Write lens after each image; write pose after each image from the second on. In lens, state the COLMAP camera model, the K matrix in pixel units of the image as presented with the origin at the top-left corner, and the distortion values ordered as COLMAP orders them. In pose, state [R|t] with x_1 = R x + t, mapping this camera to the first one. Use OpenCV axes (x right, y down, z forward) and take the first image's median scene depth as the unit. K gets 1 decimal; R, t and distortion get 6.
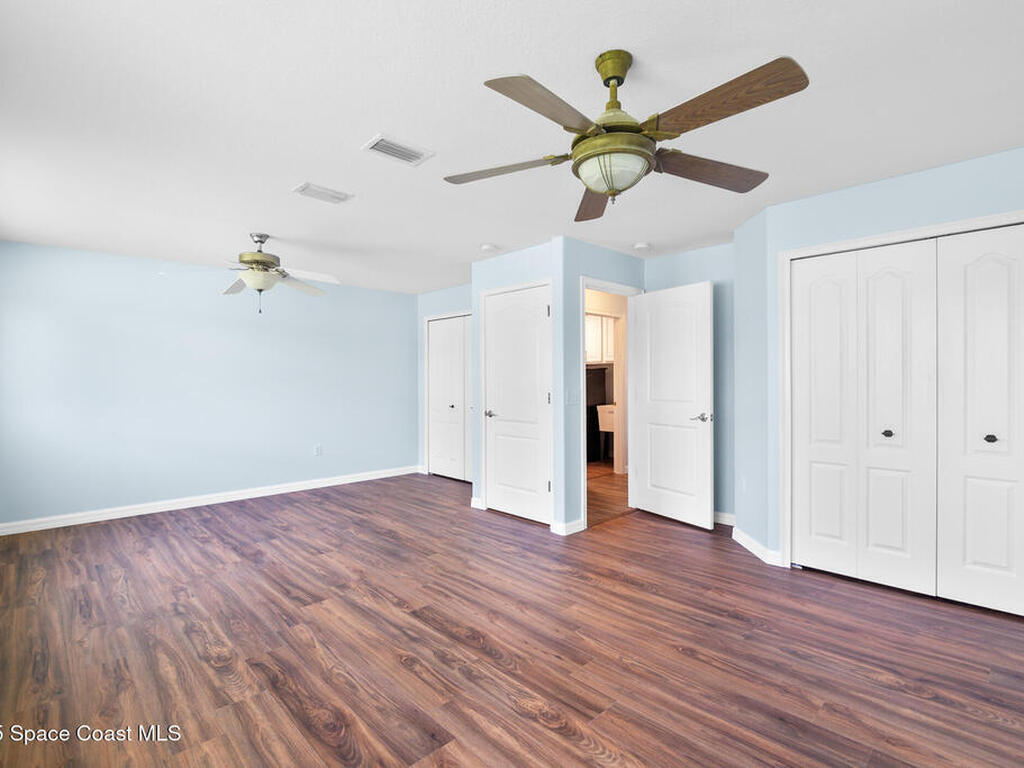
lens RADIAL K [[487.1, 0, 512.9], [0, 487.1, 381.9], [0, 0, 1]] dist [-0.003691, -0.001571]
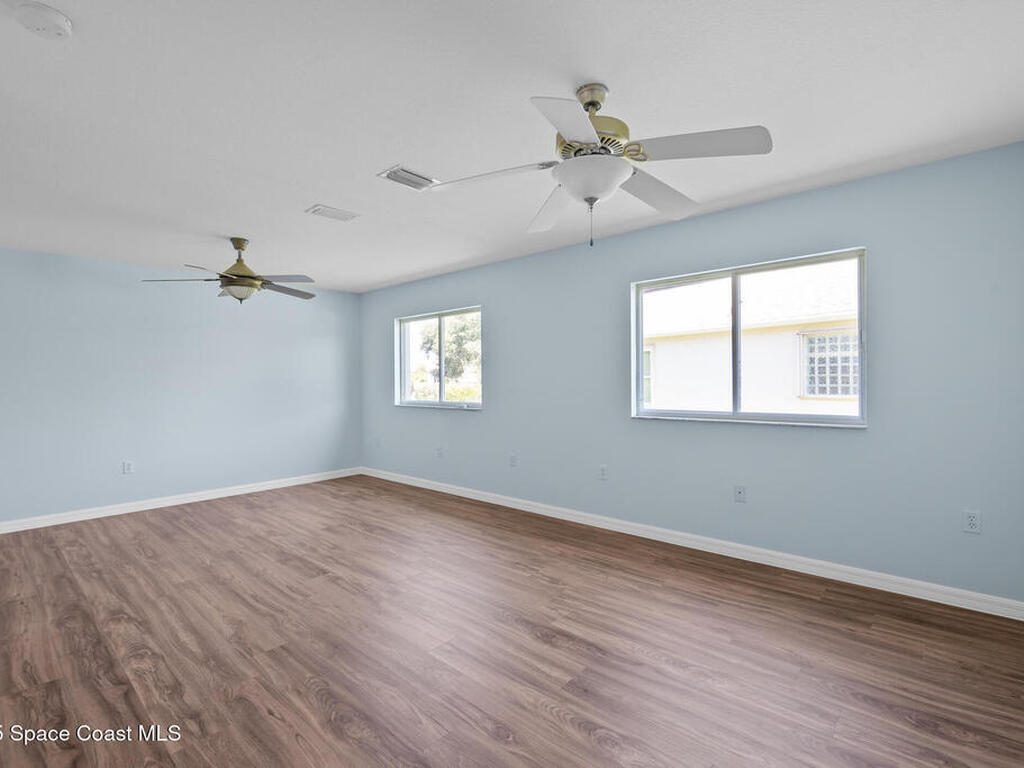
lens RADIAL K [[487.1, 0, 511.4], [0, 487.1, 381.7], [0, 0, 1]] dist [-0.003691, -0.001571]
pose [[-0.997766, 0.020226, -0.063675, -0.540964], [0.019511, 0.999740, 0.011829, -0.006367], [0.063897, 0.010561, -0.997901, 2.017877]]
